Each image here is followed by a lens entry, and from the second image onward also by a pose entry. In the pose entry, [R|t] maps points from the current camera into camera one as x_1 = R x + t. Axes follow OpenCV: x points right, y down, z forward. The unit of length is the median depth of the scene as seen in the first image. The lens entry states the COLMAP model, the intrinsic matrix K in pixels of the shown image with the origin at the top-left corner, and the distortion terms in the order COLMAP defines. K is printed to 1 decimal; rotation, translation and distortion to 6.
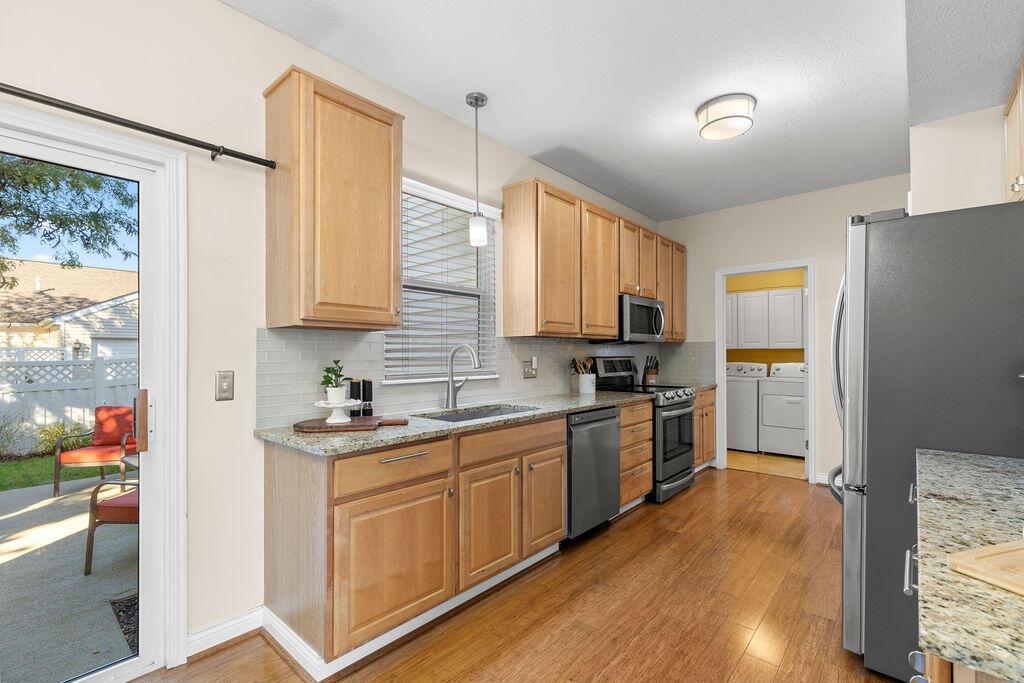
lens RADIAL K [[461.1, 0, 514.8], [0, 461.1, 352.8], [0, 0, 1]] dist [0.006062, 0.000201]
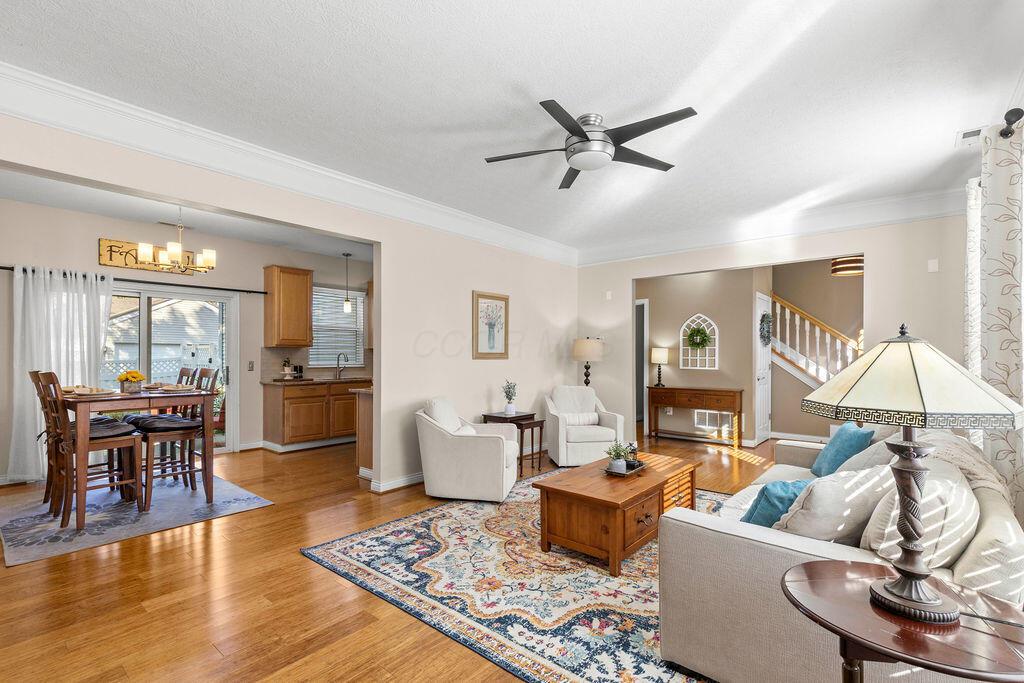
lens RADIAL K [[468.5, 0, 506.4], [0, 468.5, 357.0], [0, 0, 1]] dist [-0.000019, -0.000334]
pose [[0.999947, 0.002034, 0.010092, 0.808833], [-0.002041, 0.999998, 0.000754, 0.004633], [-0.010091, -0.000774, 0.999949, -1.655098]]
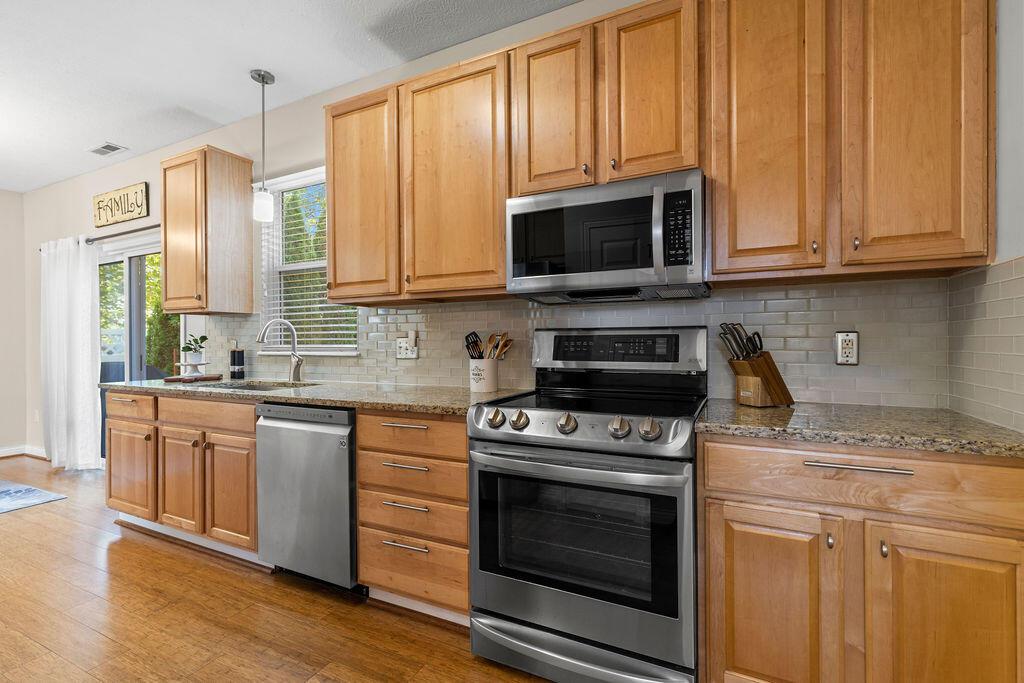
lens RADIAL K [[457.5, 0, 515.2], [0, 457.5, 339.5], [0, 0, 1]] dist [0.001507, 0.000164]
pose [[0.255591, -0.003327, -0.966779, 1.093063], [0.006088, 0.999980, -0.001832, 0.034920], [0.966766, -0.005418, 0.255606, 1.351108]]
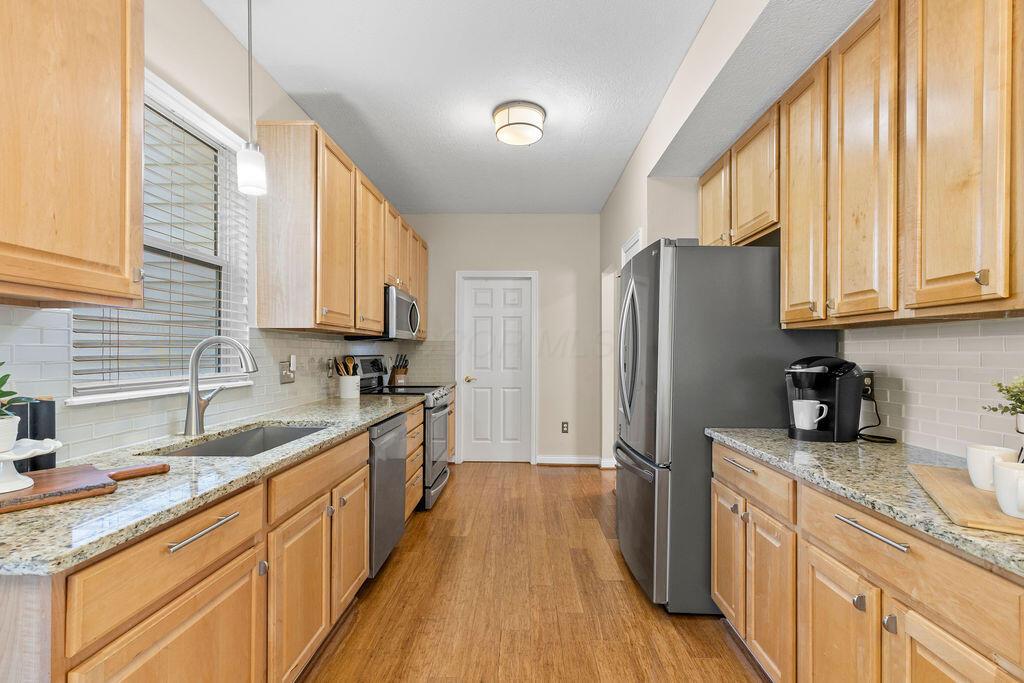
lens RADIAL K [[461.1, 0, 514.8], [0, 461.1, 352.8], [0, 0, 1]] dist [0.006062, 0.000201]
pose [[0.768362, 0.005381, 0.639993, -0.230778], [-0.007439, 0.999972, 0.000524, 0.001596], [-0.639973, -0.005163, 0.768380, 0.232406]]
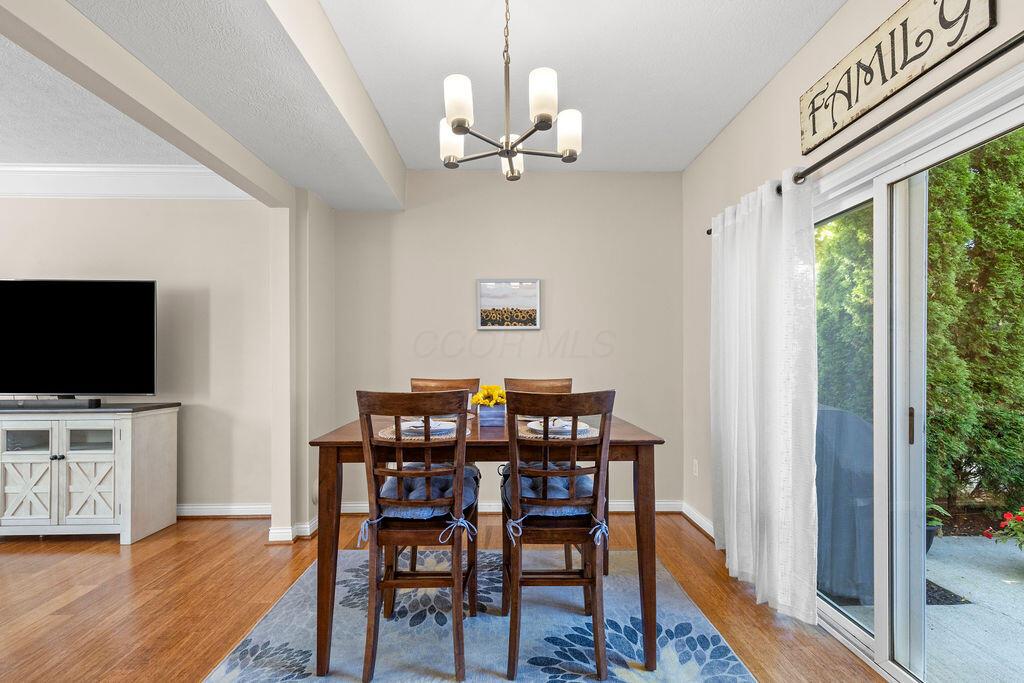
lens RADIAL K [[466.9, 0, 515.5], [0, 466.9, 361.8], [0, 0, 1]] dist [0.003831, 0.000338]
pose [[-0.743779, 0.006895, -0.668390, 0.119786], [0.002434, 0.999968, 0.007606, 0.003138], [0.668421, 0.004030, -0.743772, 0.615442]]
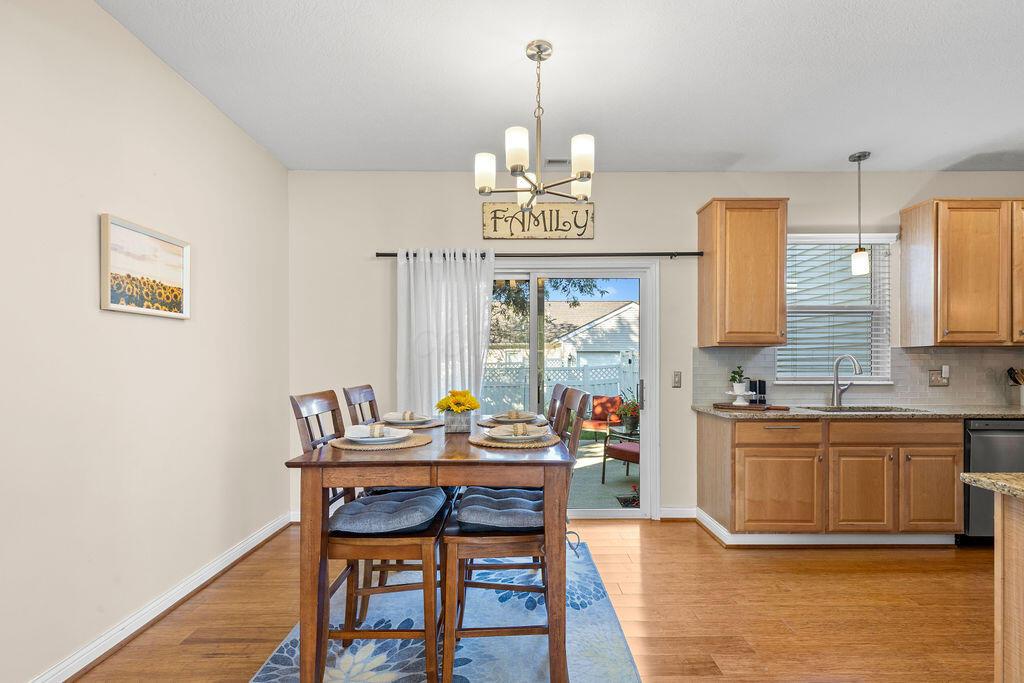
lens RADIAL K [[466.9, 0, 515.5], [0, 466.9, 361.8], [0, 0, 1]] dist [0.003831, 0.000338]
pose [[0.659485, -0.000458, -0.751718, 0.269361], [-0.000406, 0.999999, -0.000965, 0.002041], [0.751718, 0.000941, 0.659484, -0.550509]]
